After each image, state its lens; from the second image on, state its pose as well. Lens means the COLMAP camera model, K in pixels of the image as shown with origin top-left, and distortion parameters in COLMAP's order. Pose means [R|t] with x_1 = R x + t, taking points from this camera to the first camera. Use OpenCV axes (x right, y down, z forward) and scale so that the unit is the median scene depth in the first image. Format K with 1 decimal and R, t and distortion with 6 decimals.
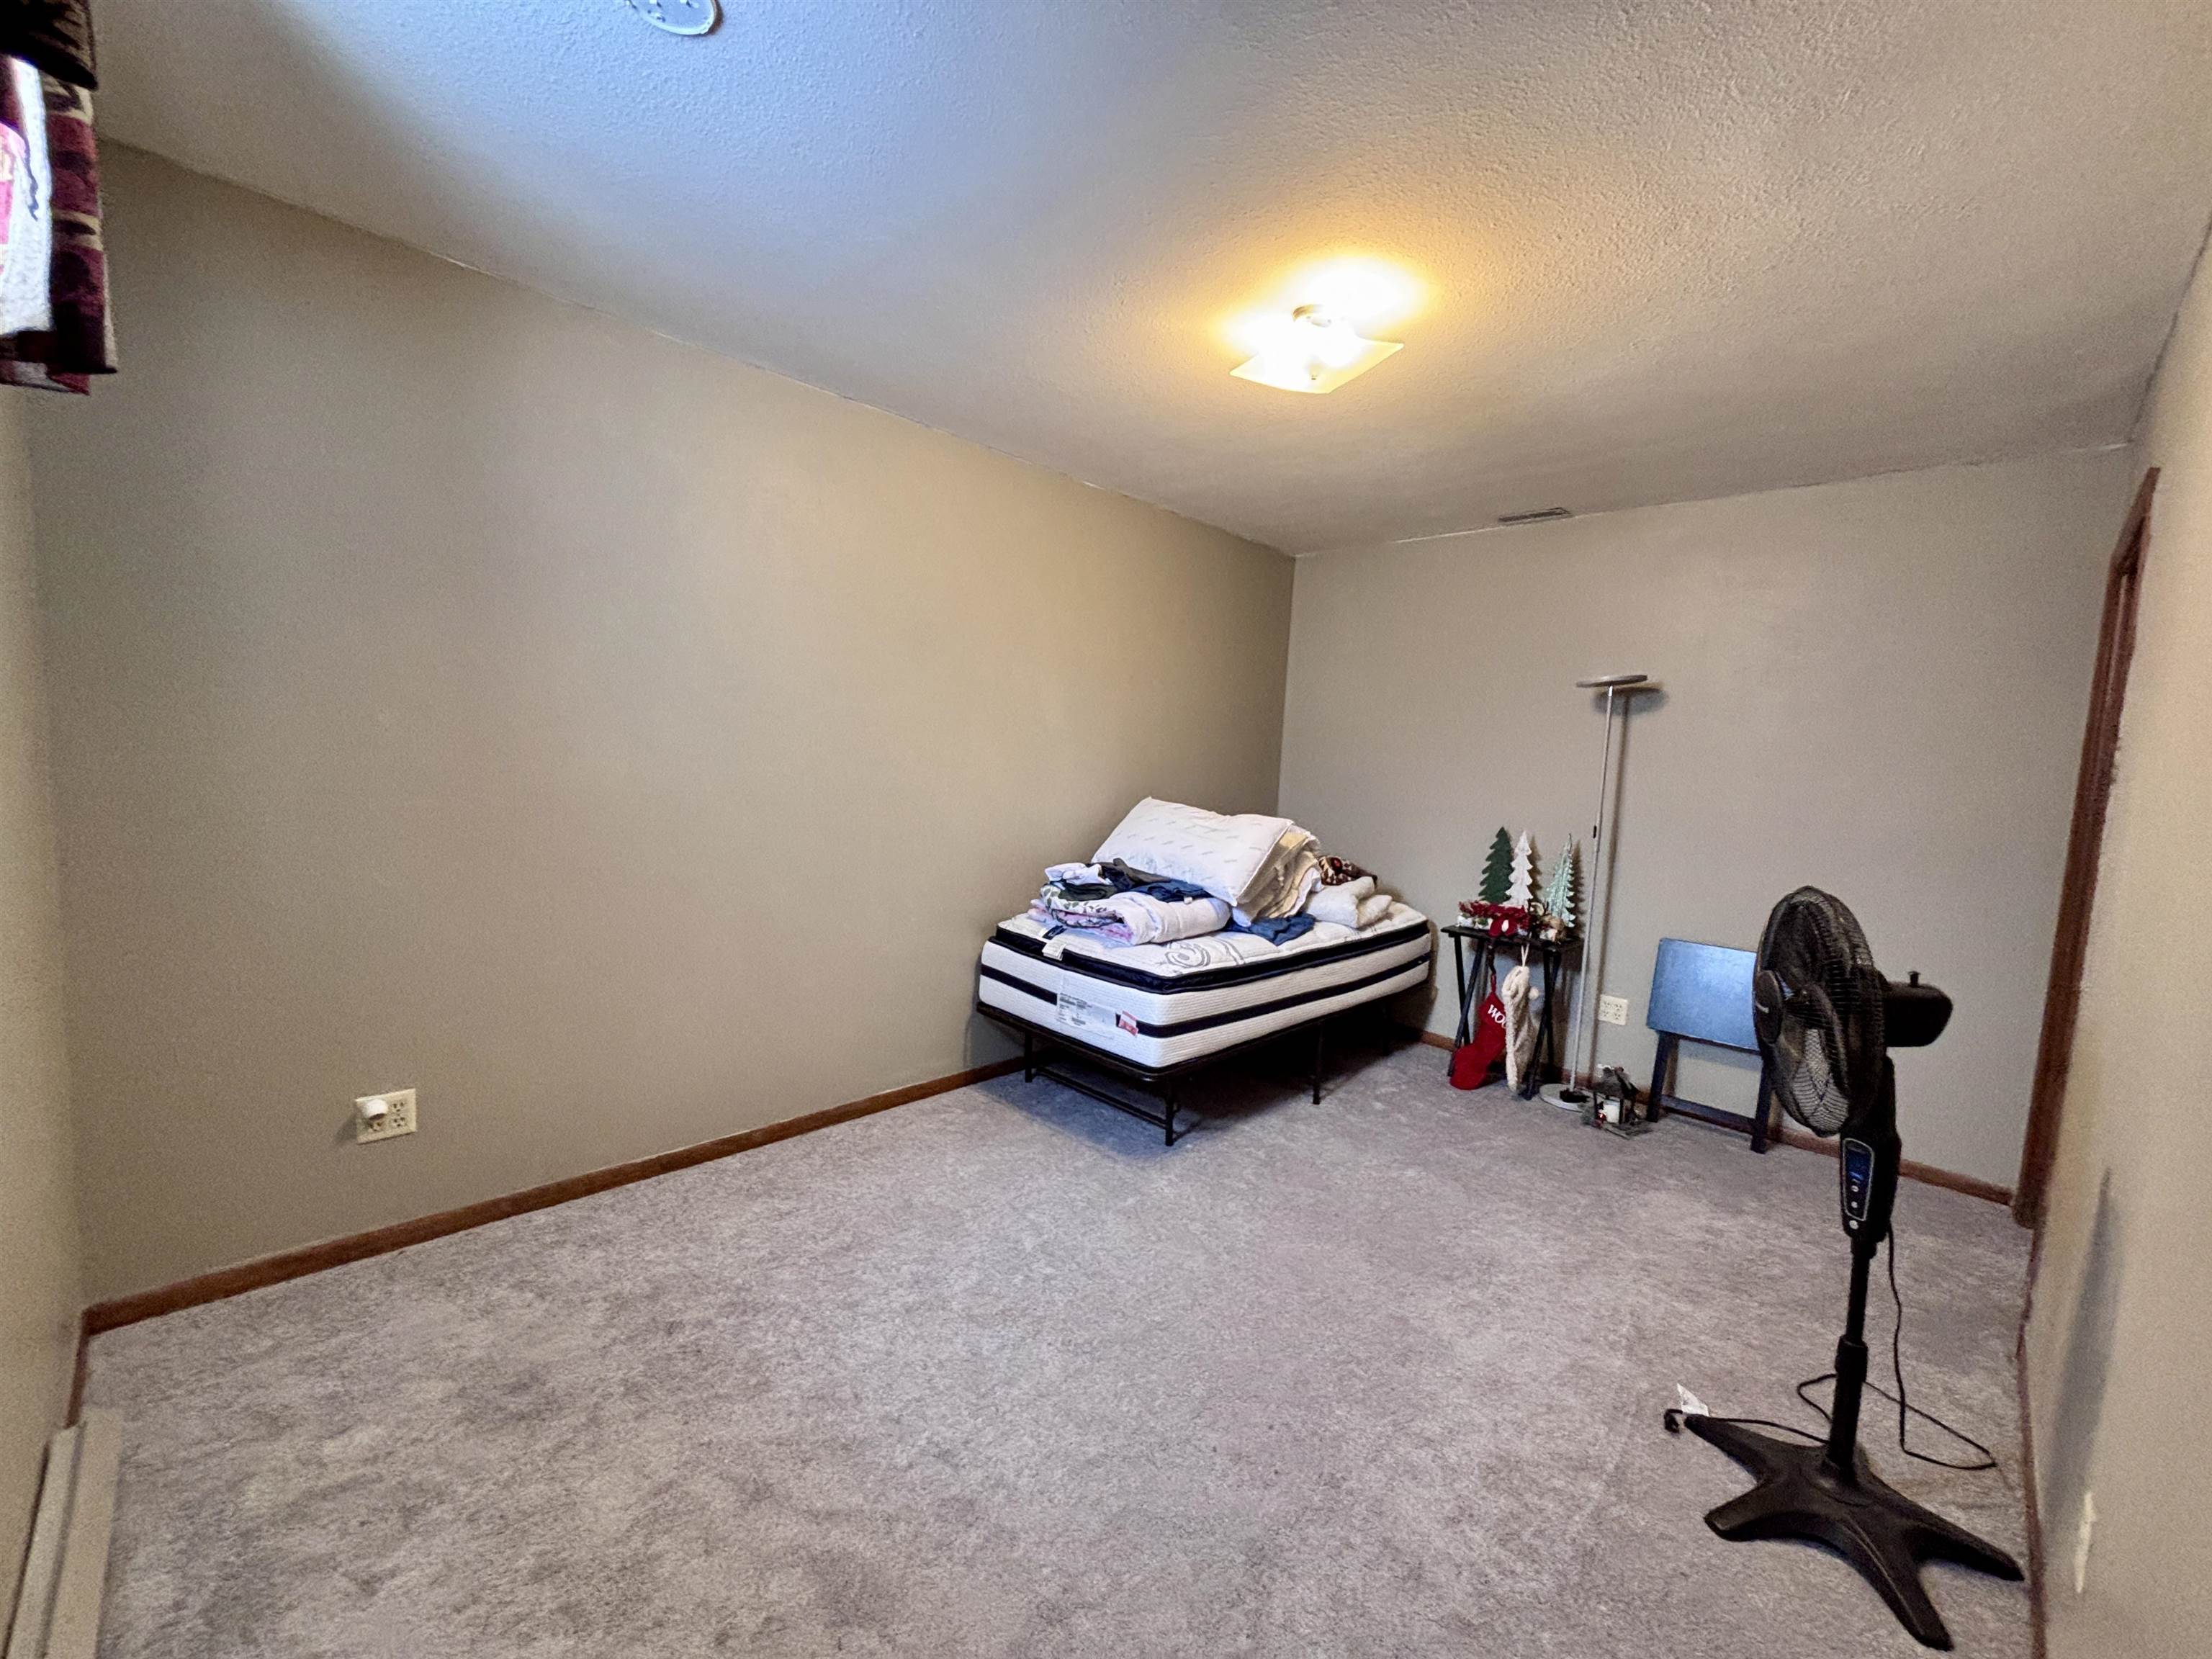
lens RADIAL K [[896.3, 0, 1109.2], [0, 896.3, 840.7], [0, 0, 1]] dist [0.000325, -0.000311]
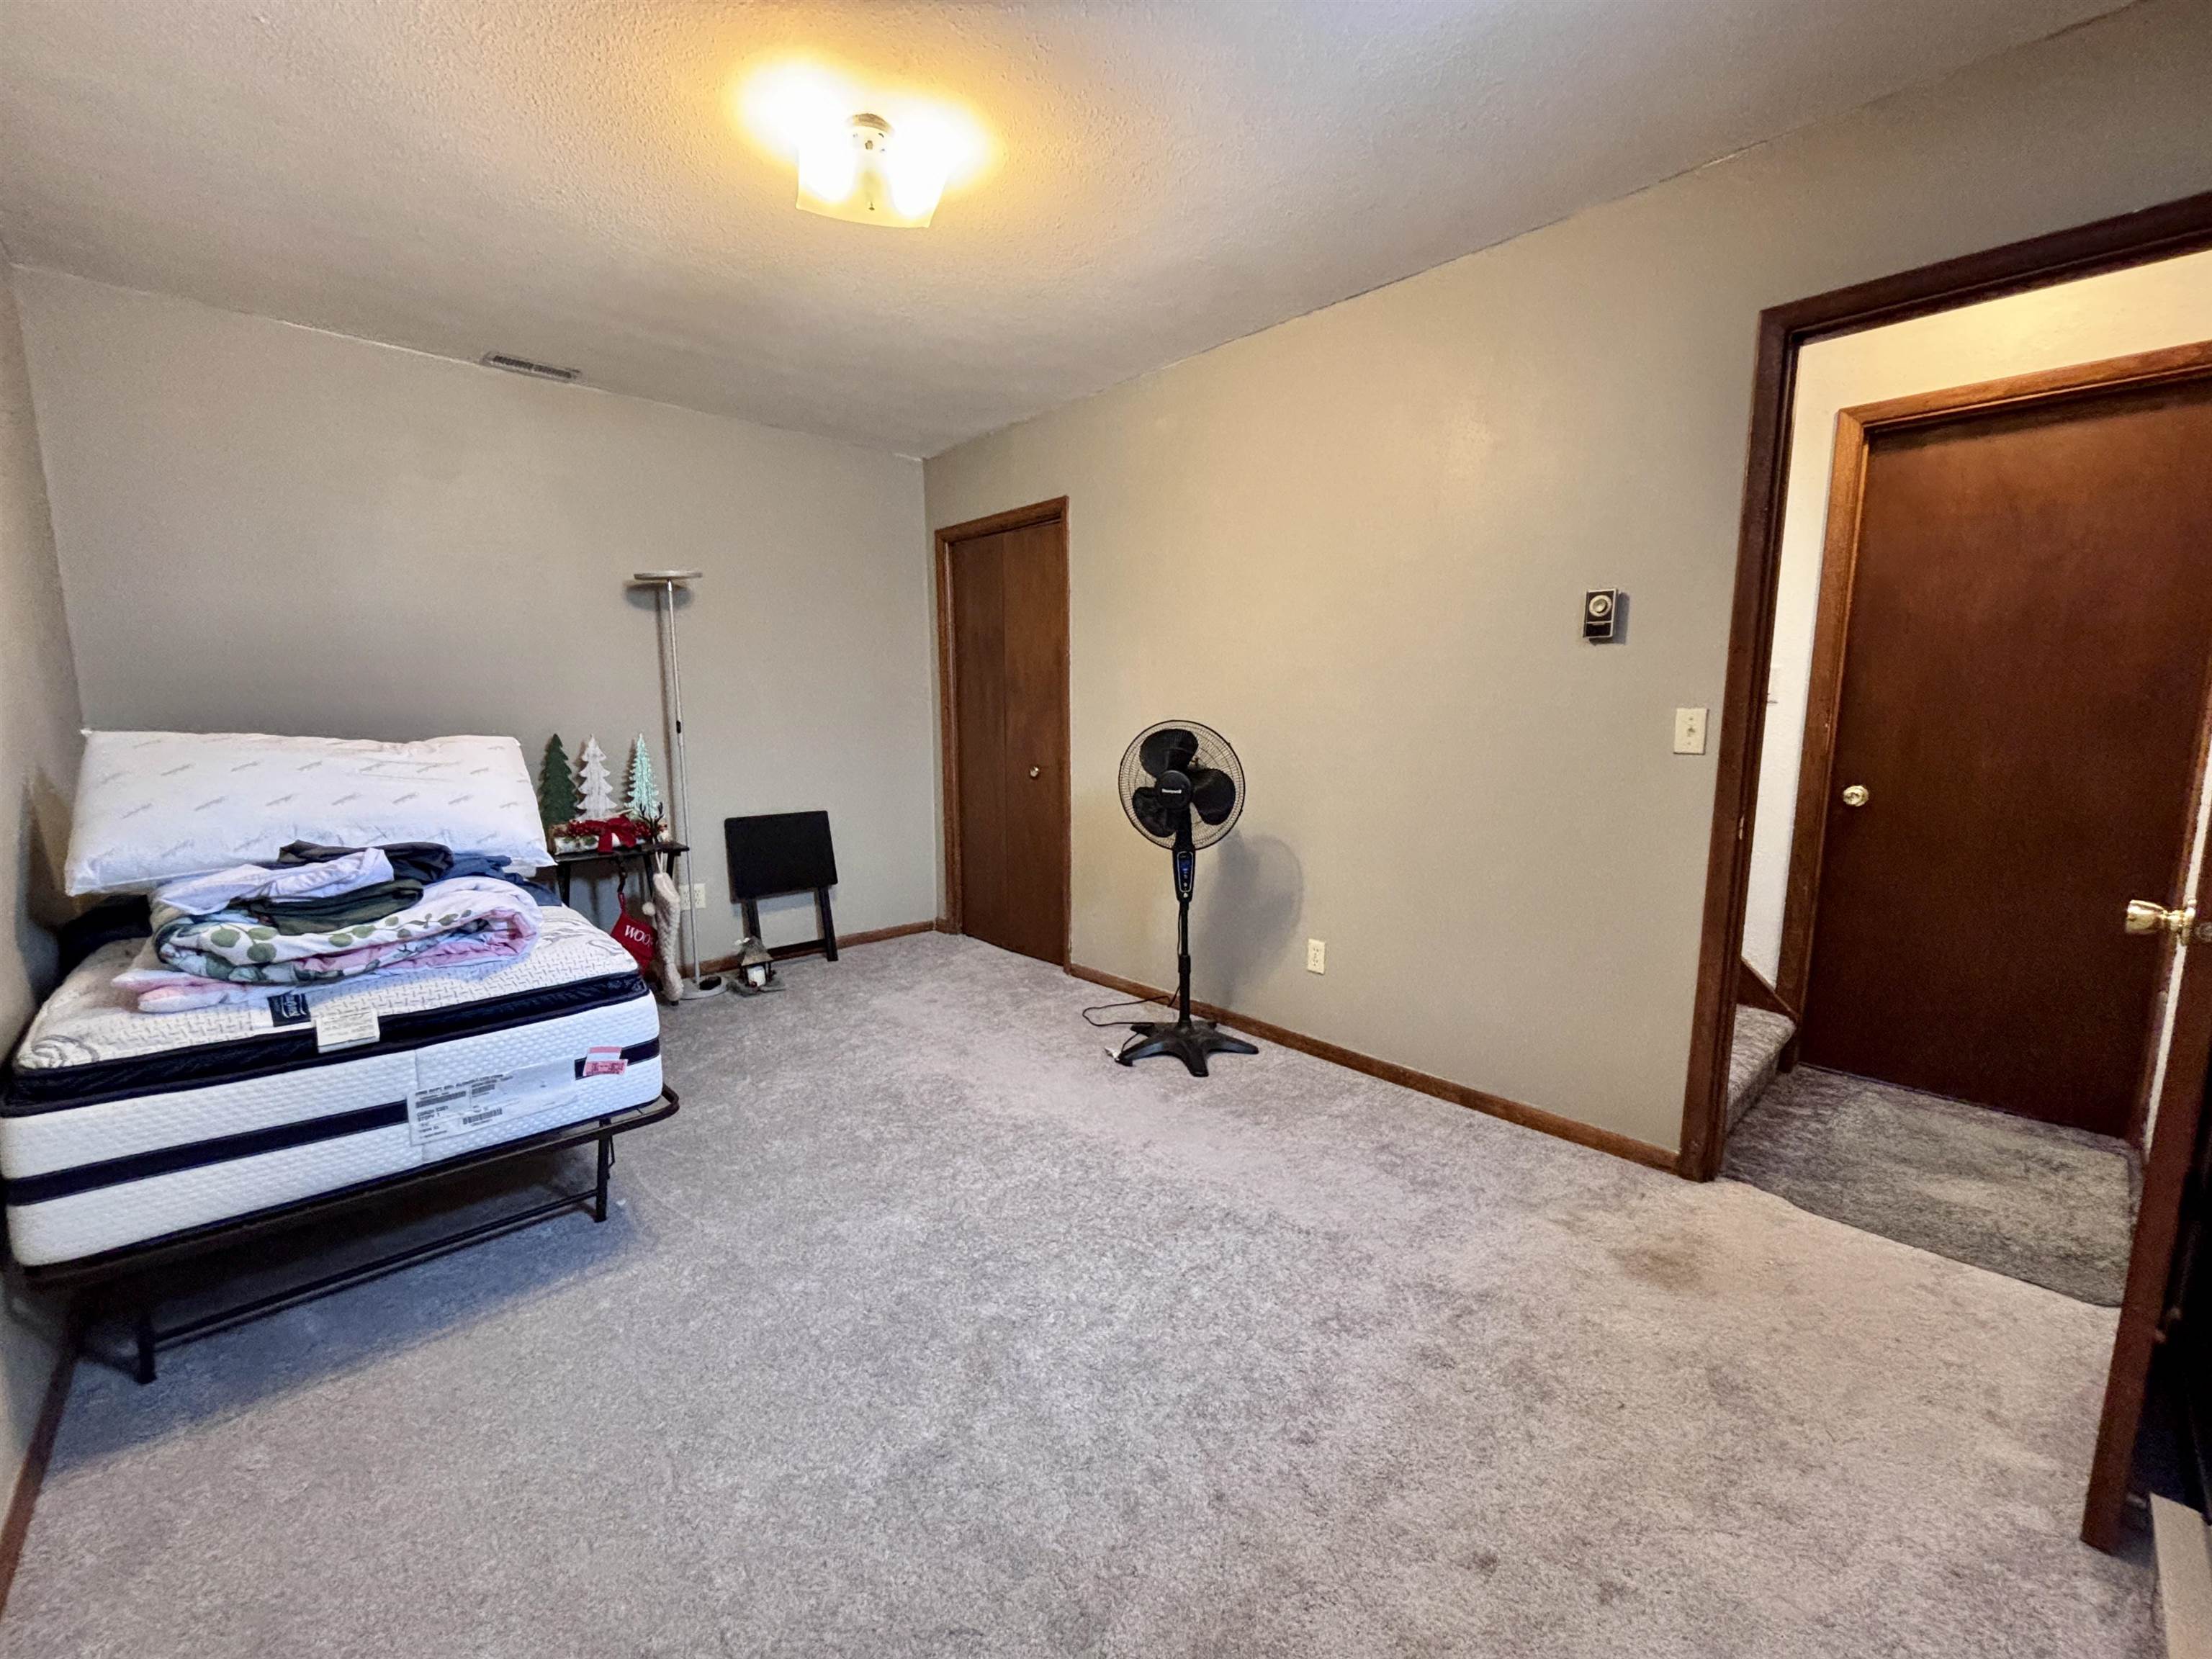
lens RADIAL K [[896.3, 0, 1109.2], [0, 896.3, 840.7], [0, 0, 1]] dist [0.000325, -0.000311]
pose [[0.020536, -0.196771, 0.980234, -0.534831], [0.093943, 0.976483, 0.194050, -0.040231], [-0.995366, 0.088101, 0.038539, 0.557104]]
